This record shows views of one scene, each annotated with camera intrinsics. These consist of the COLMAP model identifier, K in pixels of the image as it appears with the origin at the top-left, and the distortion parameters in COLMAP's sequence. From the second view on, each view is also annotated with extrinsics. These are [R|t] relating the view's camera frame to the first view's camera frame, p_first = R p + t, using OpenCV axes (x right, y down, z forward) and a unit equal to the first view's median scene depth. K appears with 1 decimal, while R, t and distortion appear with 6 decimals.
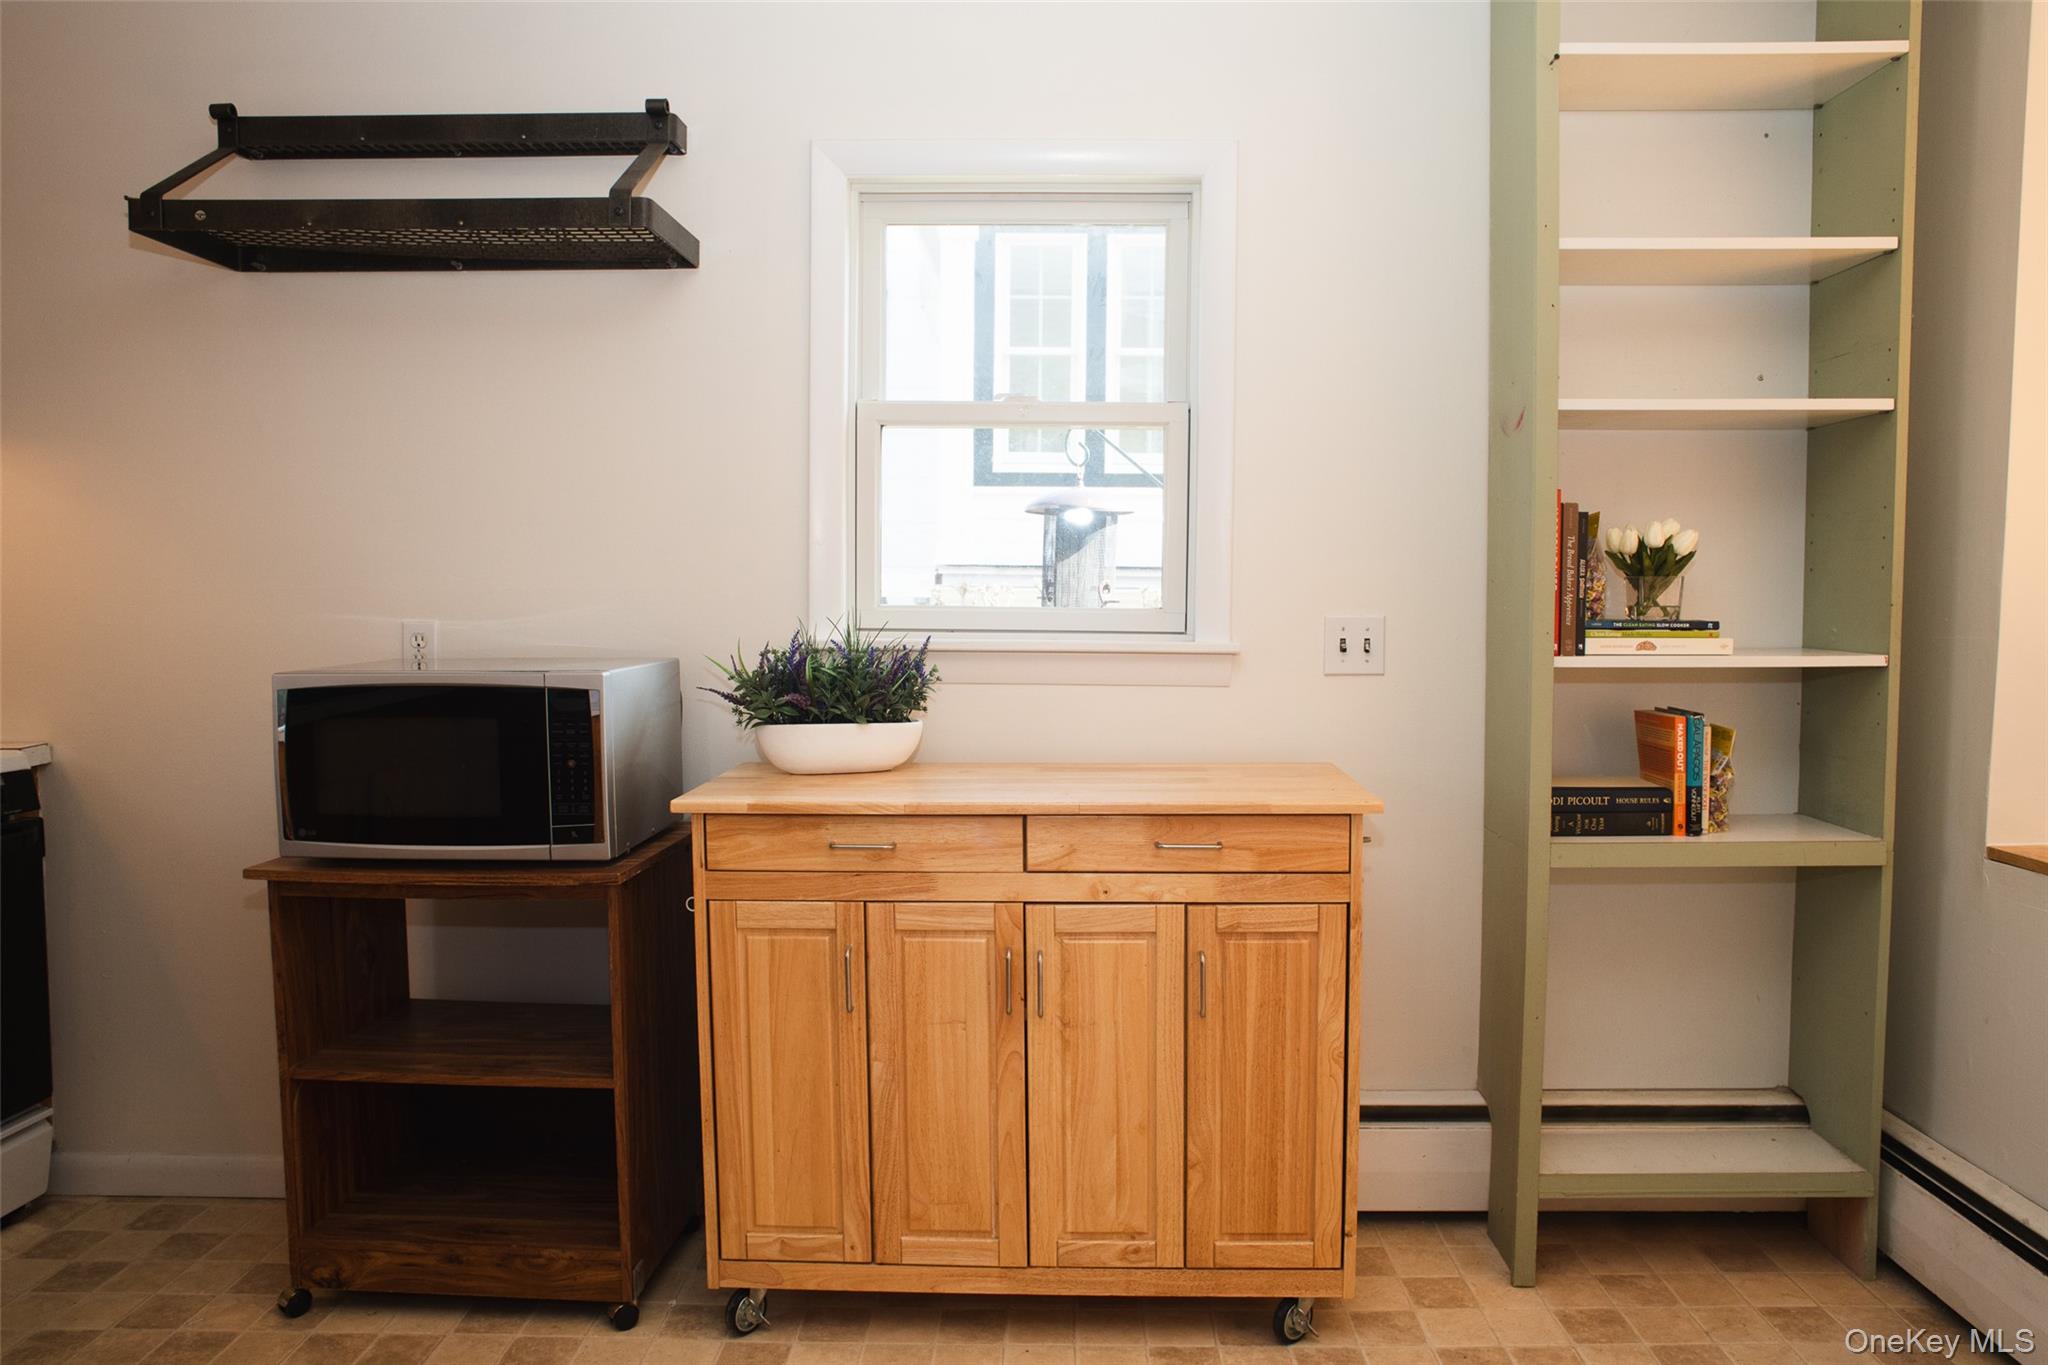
lens RADIAL K [[1402.5, 0, 1026.2], [0, 1402.5, 672.9], [0, 0, 1]] dist [0.000837, 0.001301]
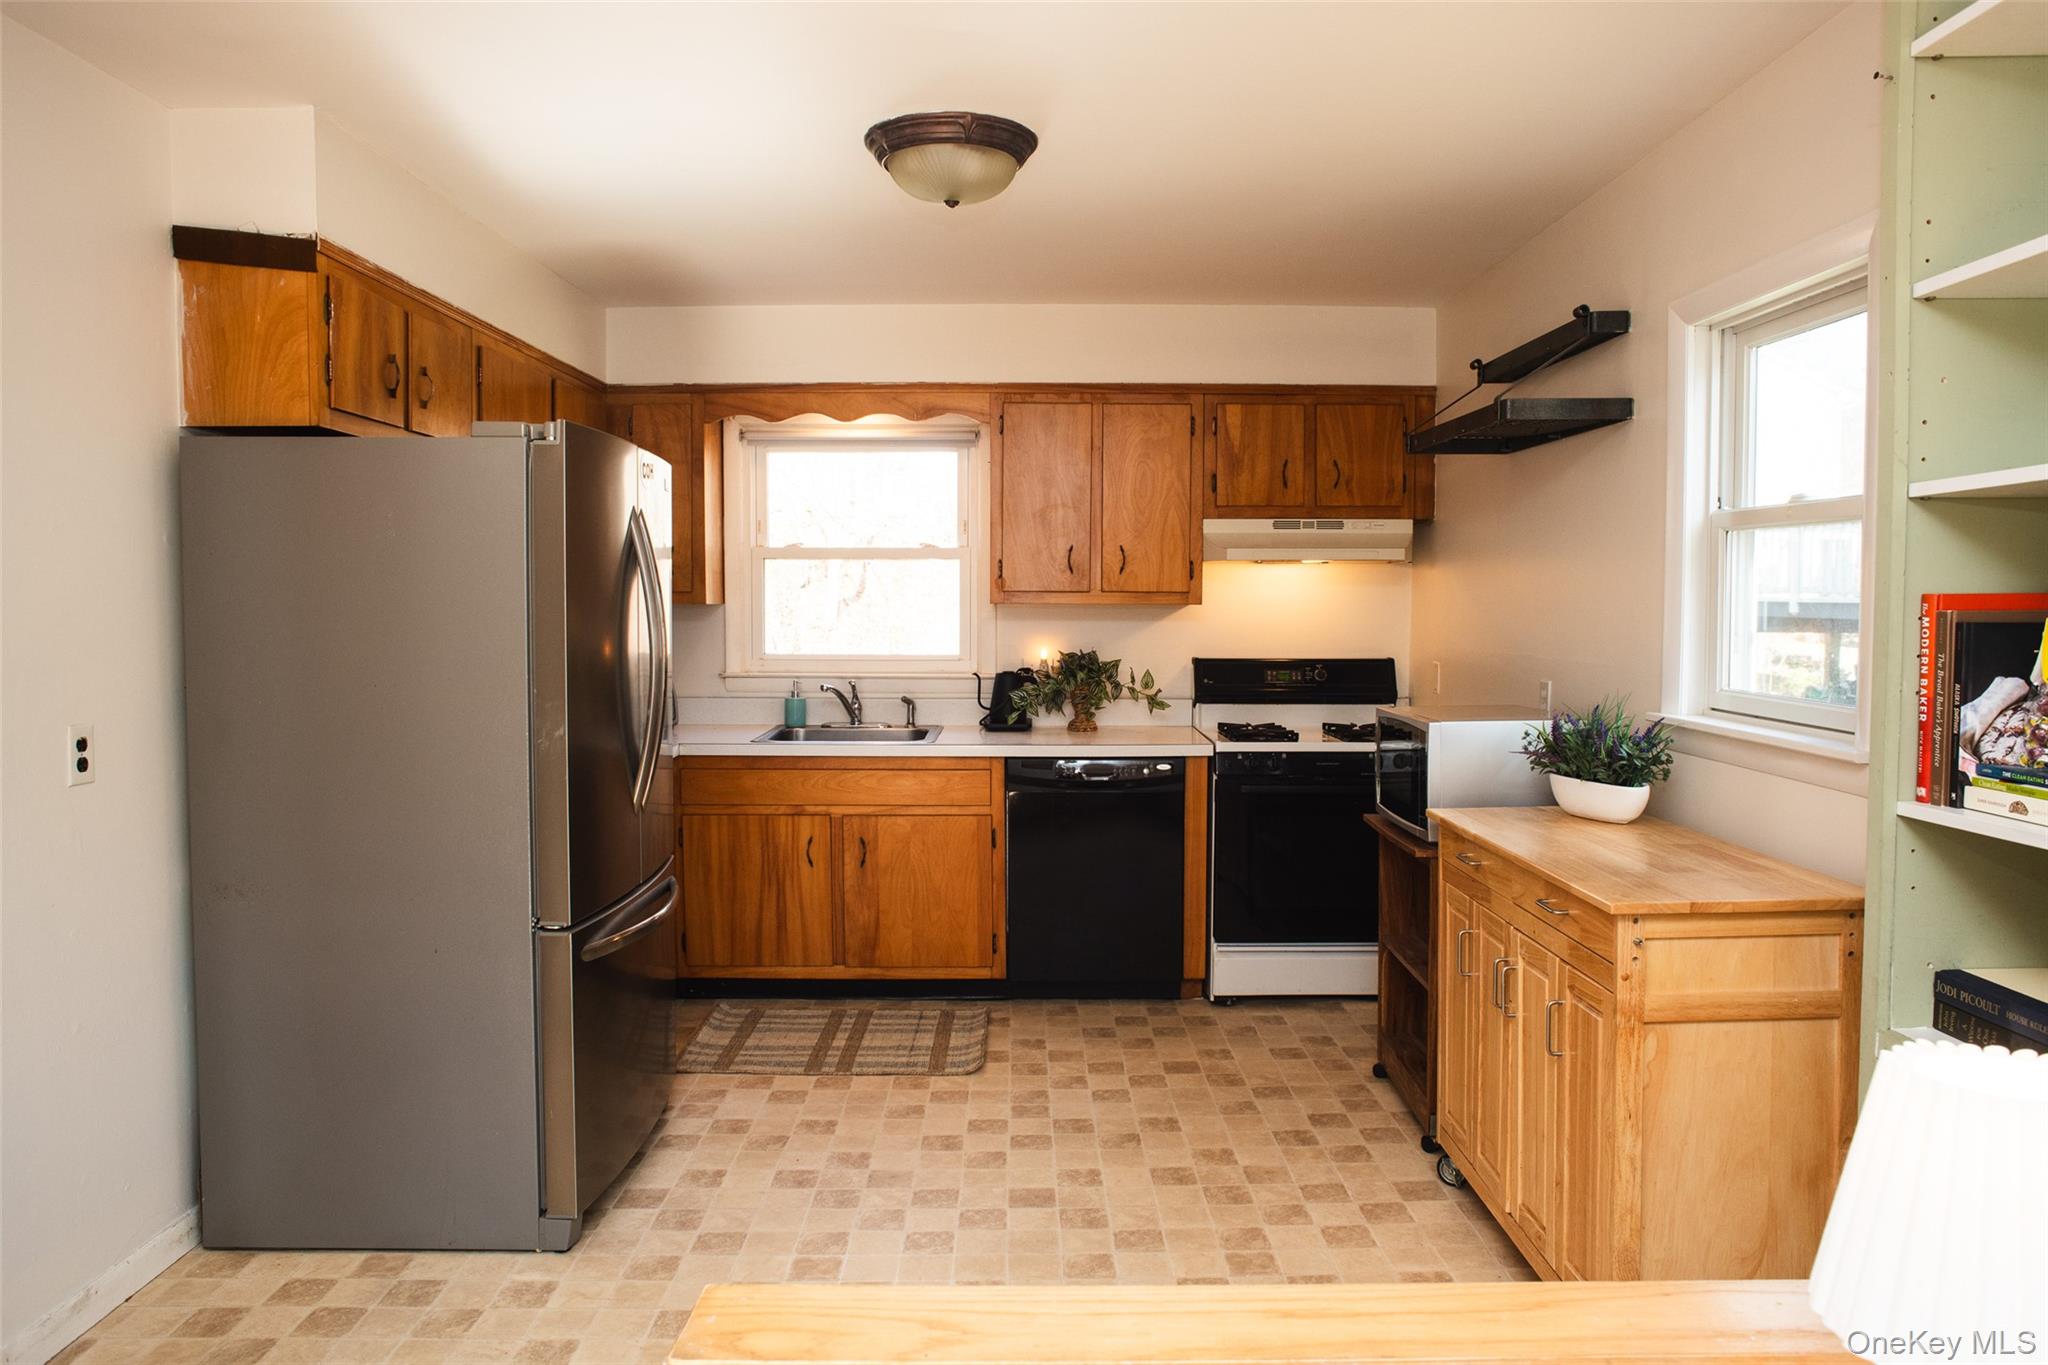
lens RADIAL K [[1402.5, 0, 1026.2], [0, 1402.5, 672.9], [0, 0, 1]] dist [0.000837, 0.001301]
pose [[0.034693, 0.045930, -0.998342, 1.146998], [-0.055099, 0.997512, 0.043977, -0.092487], [0.997878, 0.053482, 0.037138, 0.456168]]
